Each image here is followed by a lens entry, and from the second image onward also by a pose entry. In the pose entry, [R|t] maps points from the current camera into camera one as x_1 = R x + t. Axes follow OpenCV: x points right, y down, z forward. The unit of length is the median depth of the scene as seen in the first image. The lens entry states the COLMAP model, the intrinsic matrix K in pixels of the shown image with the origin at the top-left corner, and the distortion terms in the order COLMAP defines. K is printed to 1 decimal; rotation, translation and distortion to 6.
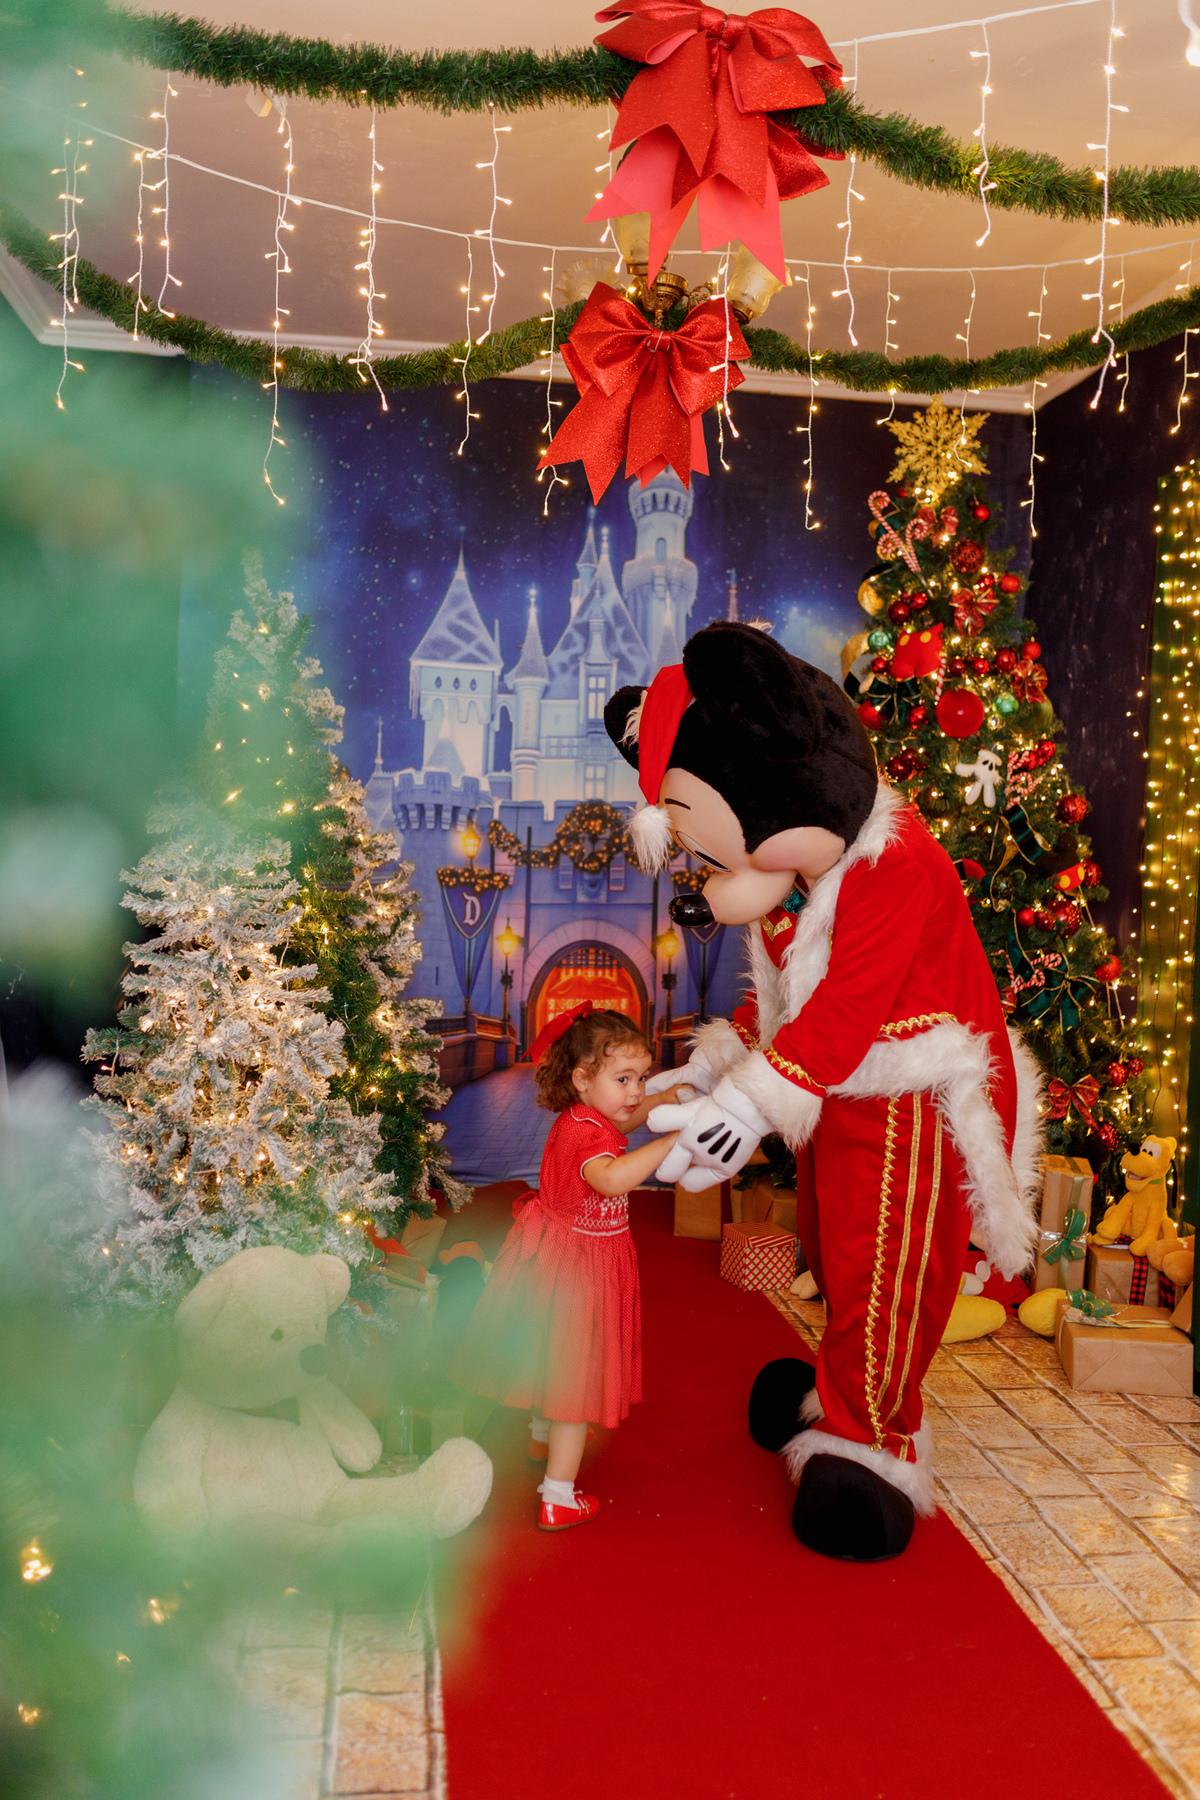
lens RADIAL K [[1702.7, 0, 602.8], [0, 1702.7, 892.2], [0, 0, 1]] dist [0.000697, 0.007001]
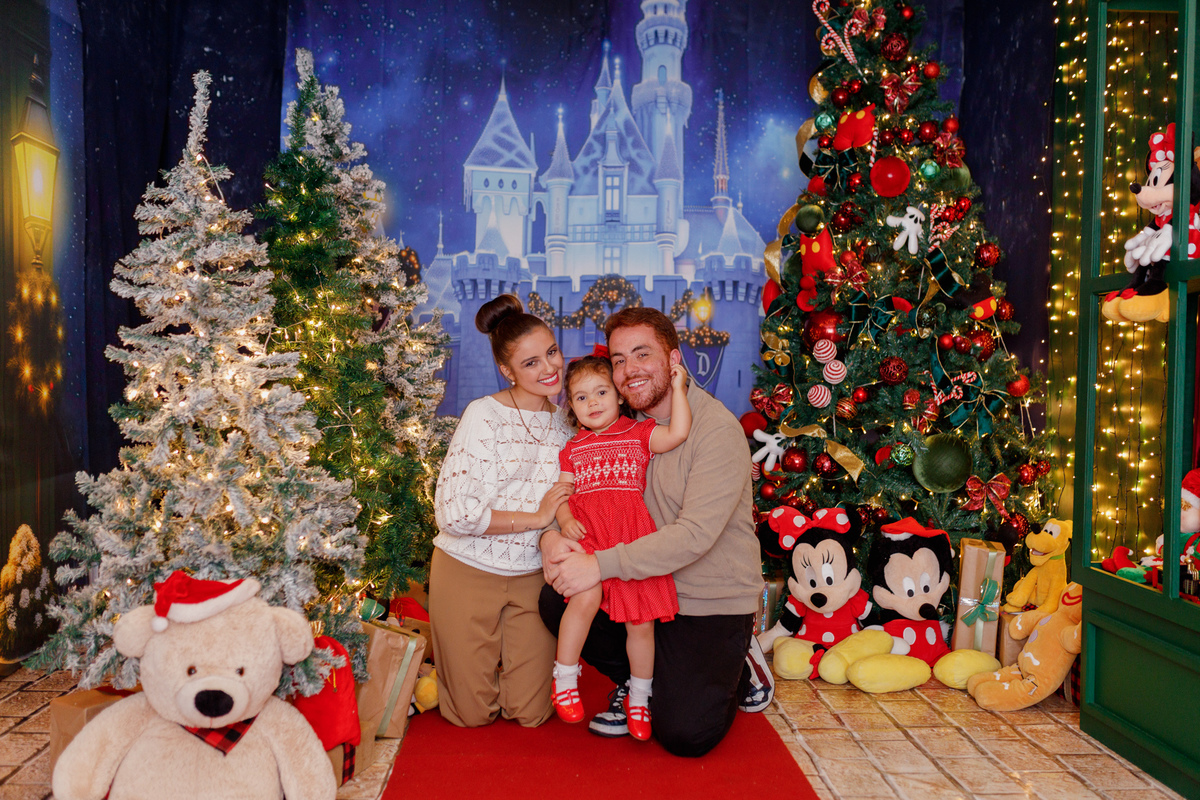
lens RADIAL K [[1200.1, 0, 633.3], [0, 1200.1, 412.5], [0, 0, 1]] dist [0.003160, -0.000579]
pose [[0.997675, -0.013598, -0.066776, 0.069791], [0.013029, 0.999875, -0.008953, 0.056842], [0.066890, 0.008062, 0.997728, 0.118392]]
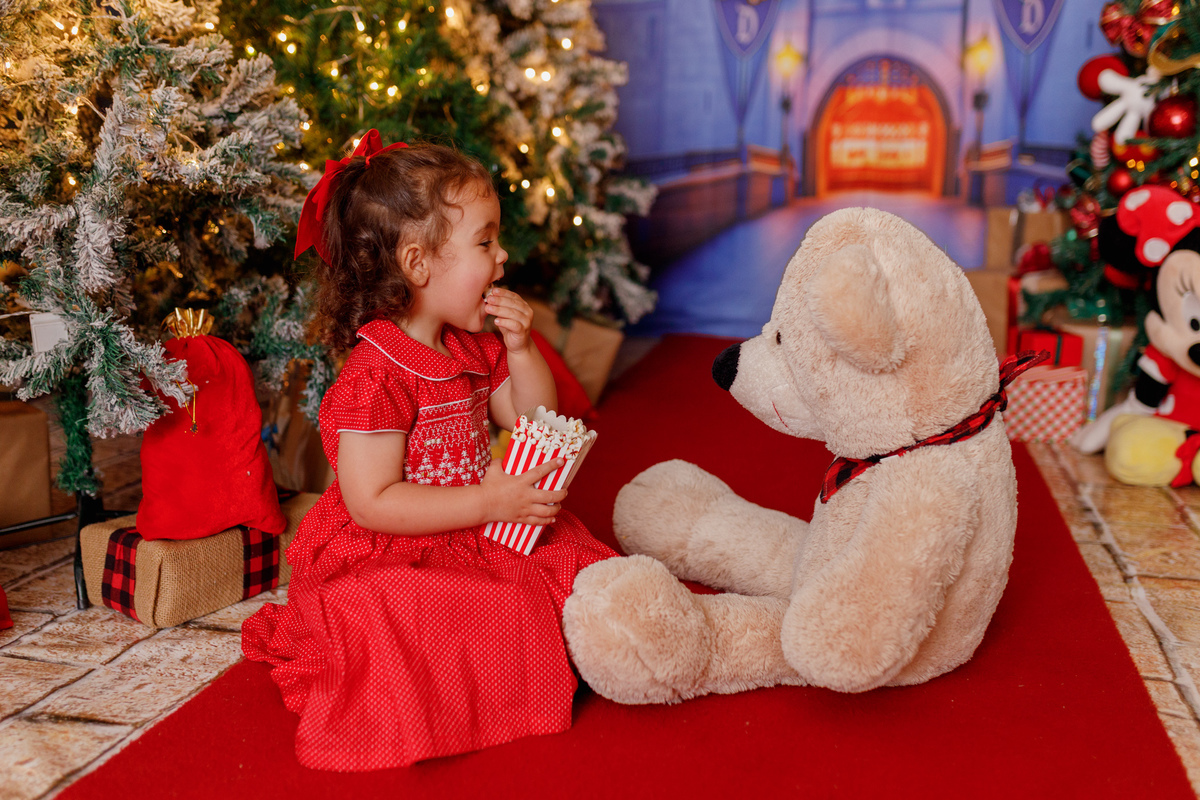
lens RADIAL K [[1200.7, 0, 586.8], [0, 1200.7, 402.3], [0, 0, 1]] dist [-0.006059, 0.002142]
pose [[0.925819, 0.047094, -0.375022, 0.090396], [0.007257, 0.989809, 0.142214, 0.117028], [0.377898, -0.134386, 0.916042, 0.373707]]
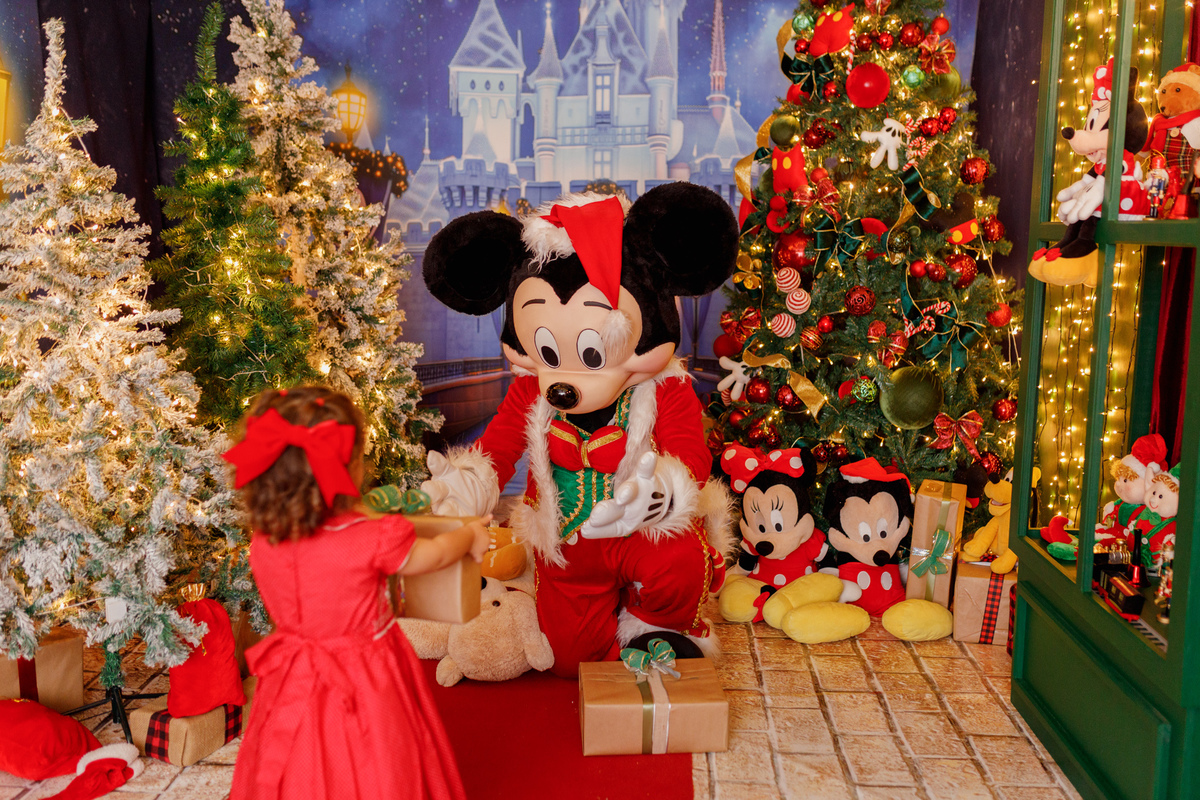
lens RADIAL K [[1176.4, 0, 618.2], [0, 1176.4, 400.8], [0, 0, 1]] dist [0.000491, 0.003440]
pose [[0.984566, 0.008622, -0.174800, 0.156417], [0.010152, 0.994290, 0.106226, 0.013811], [0.174718, -0.106361, 0.978857, 0.167266]]
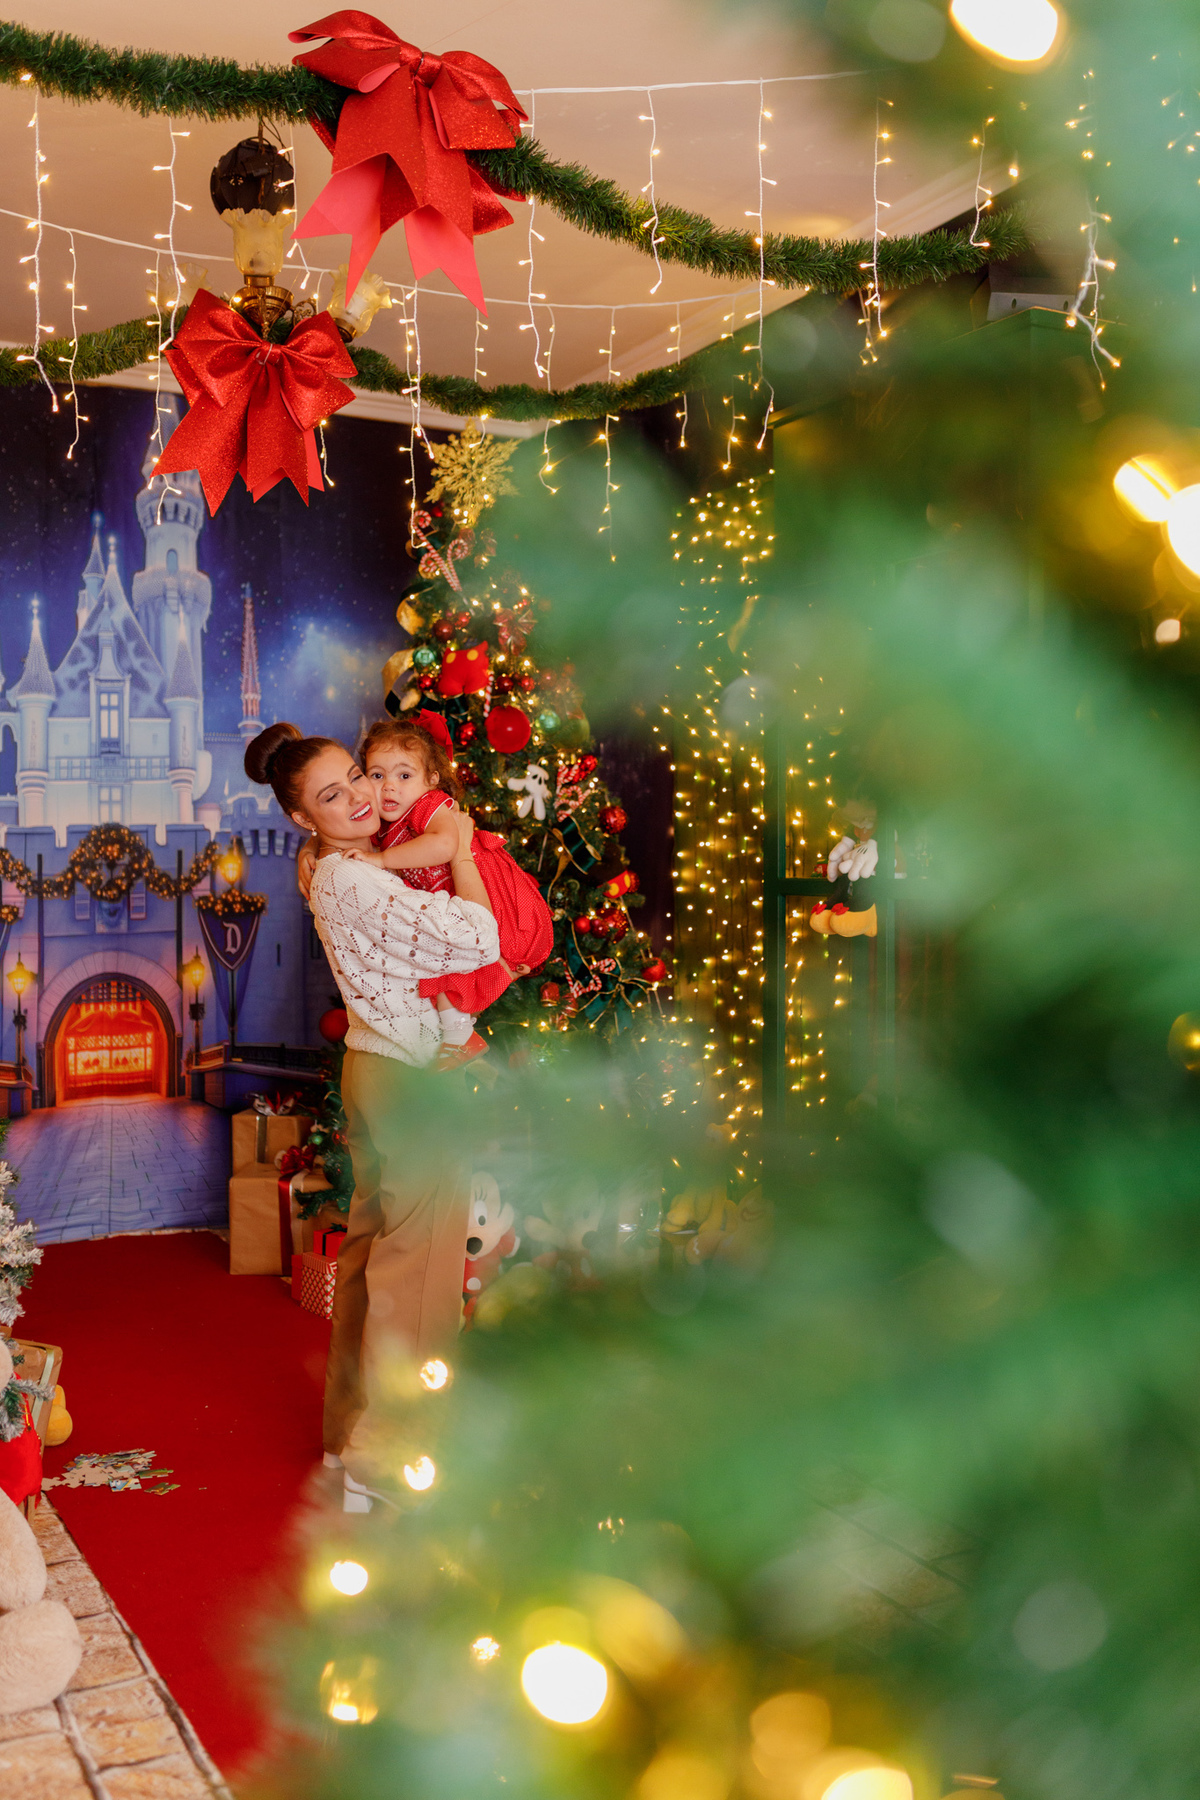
lens RADIAL K [[1764.6, 0, 603.9], [0, 1764.6, 872.3], [0, 0, 1]] dist [0.000491, 0.003440]
pose [[0.935901, -0.033630, 0.350654, -0.094368], [0.042809, 0.998913, -0.018454, 0.002578], [-0.349652, 0.032282, 0.936323, -0.010436]]
